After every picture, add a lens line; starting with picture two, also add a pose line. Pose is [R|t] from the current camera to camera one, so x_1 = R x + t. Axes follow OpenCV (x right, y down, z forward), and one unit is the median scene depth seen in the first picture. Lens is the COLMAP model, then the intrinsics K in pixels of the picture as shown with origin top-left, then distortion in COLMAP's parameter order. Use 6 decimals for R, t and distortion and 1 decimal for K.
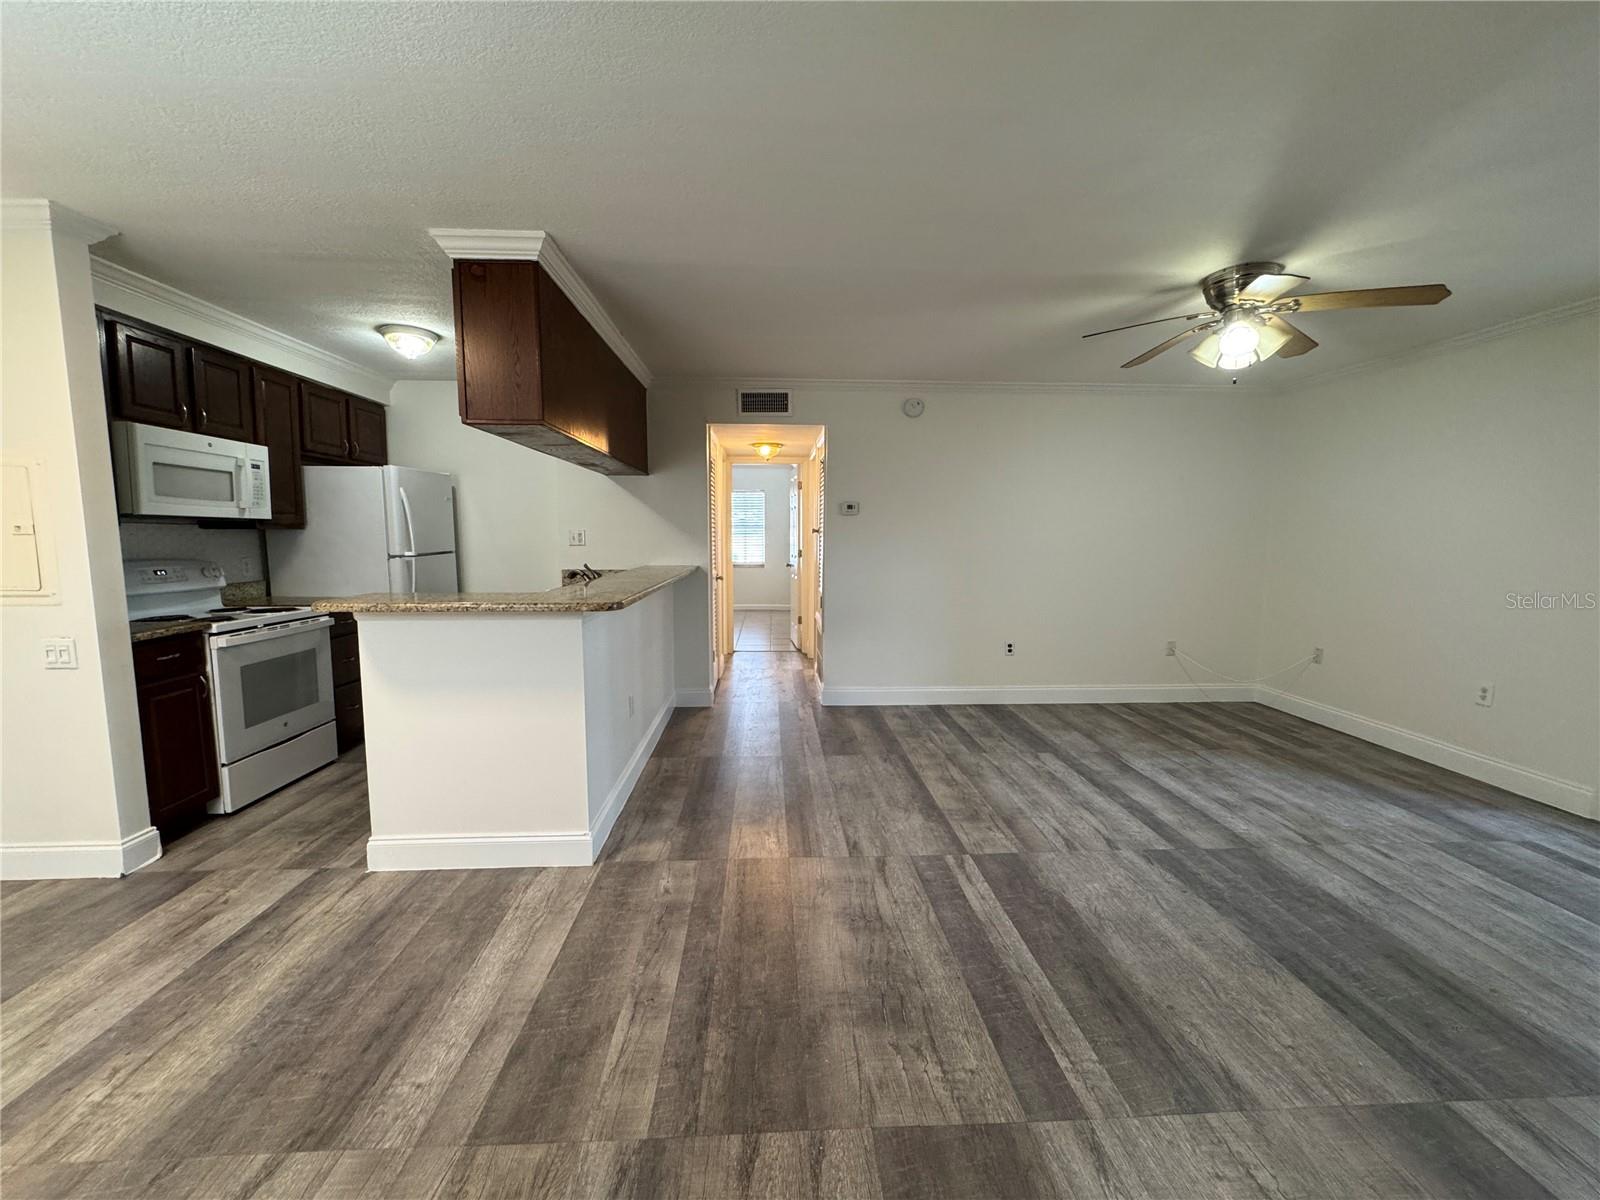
lens RADIAL K [[642.7, 0, 799.2], [0, 642.7, 598.7], [0, 0, 1]] dist [-0.003653, 0.000827]
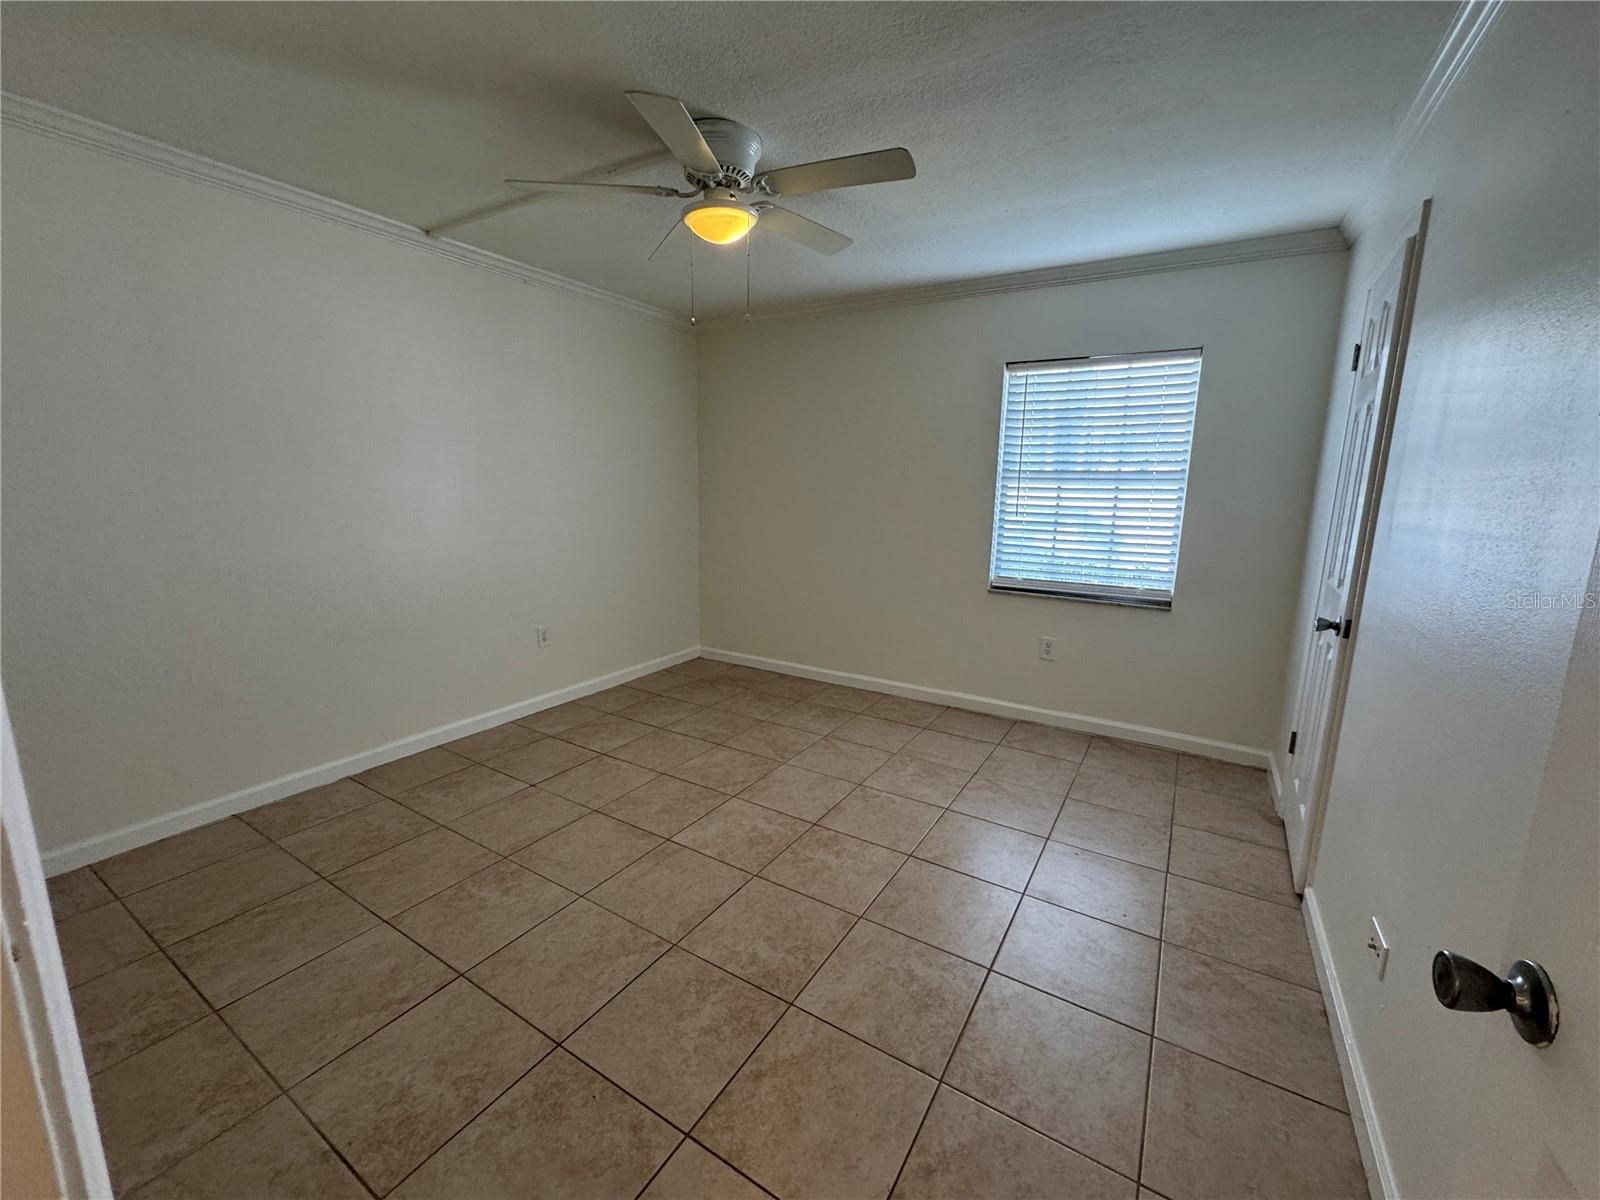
lens RADIAL K [[642.7, 0, 799.8], [0, 642.7, 599.0], [0, 0, 1]] dist [-0.003653, 0.000827]
pose [[0.827021, 0.109750, -0.551353, -0.116763], [-0.072180, 0.993371, 0.089466, -0.247386], [0.557517, -0.034194, 0.829461, 2.321733]]
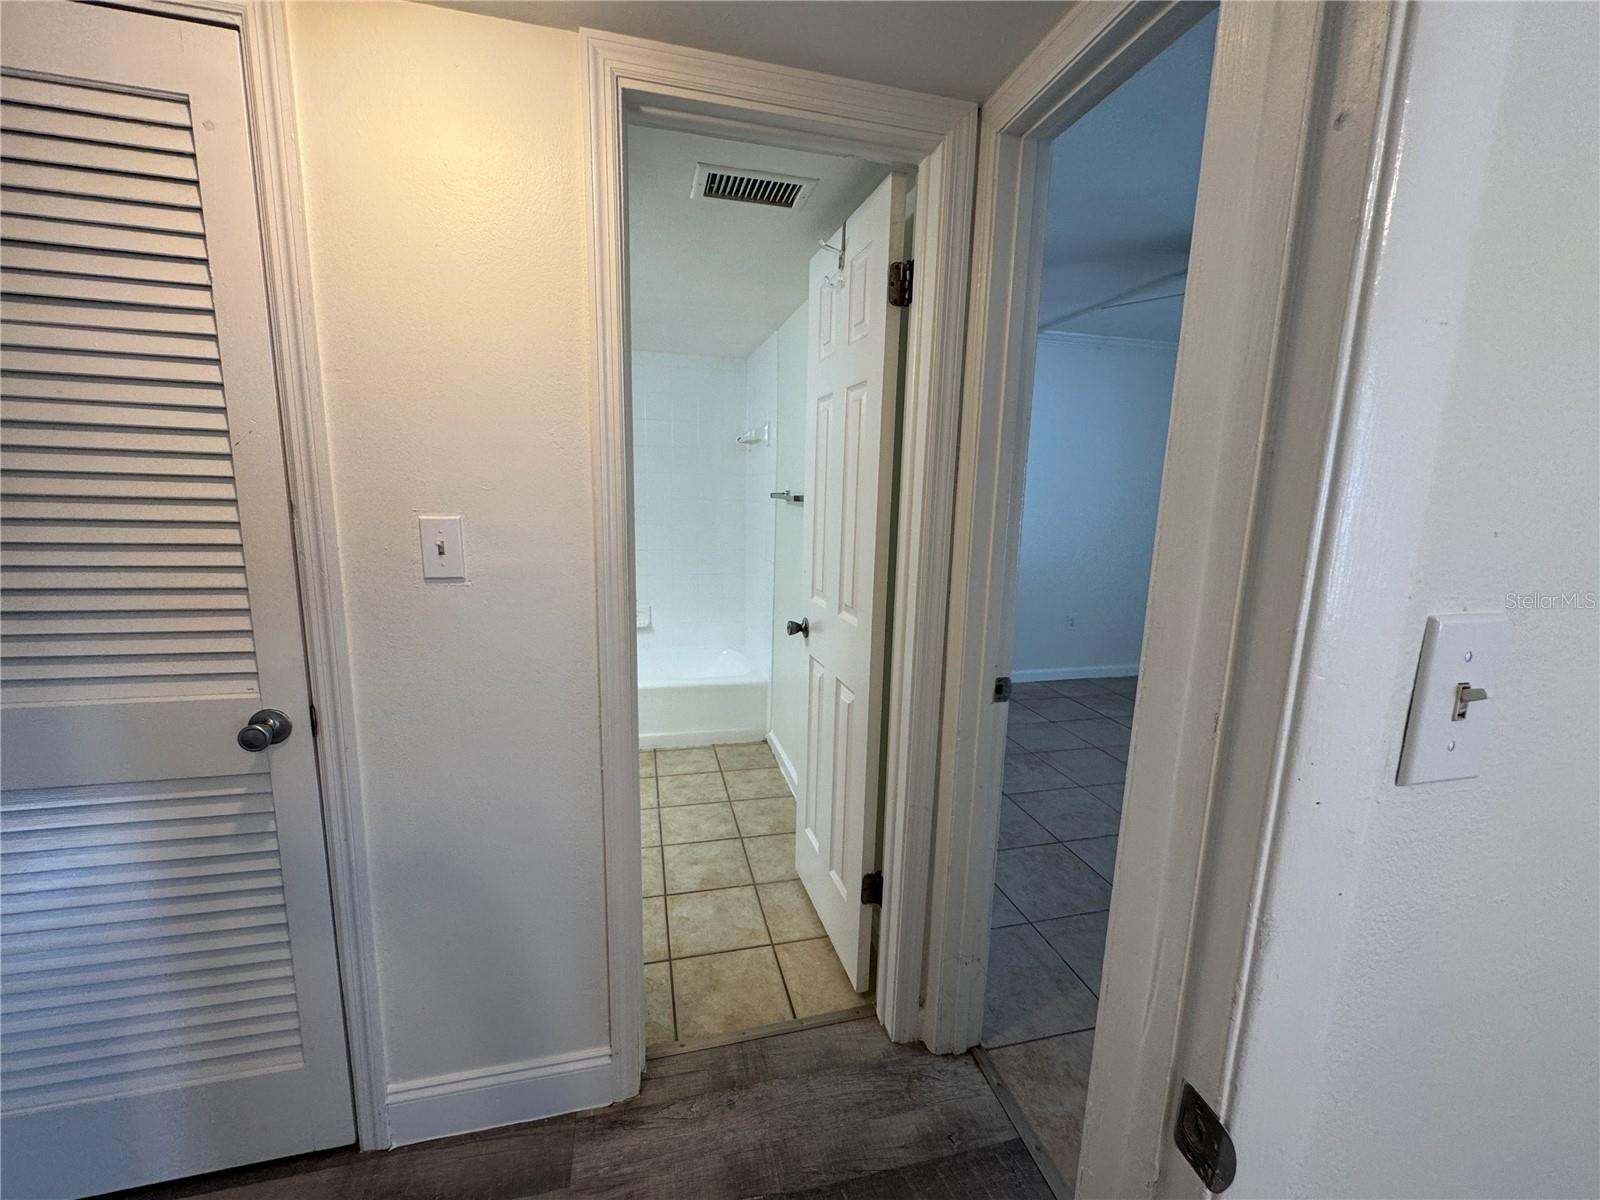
lens RADIAL K [[642.7, 0, 798.9], [0, 642.7, 601.1], [0, 0, 1]] dist [-0.003653, 0.000827]
pose [[0.197124, 0.175514, -0.964540, 0.177342], [-0.127167, 0.980110, 0.152358, -0.232965], [0.972096, 0.092624, 0.215522, 2.076424]]
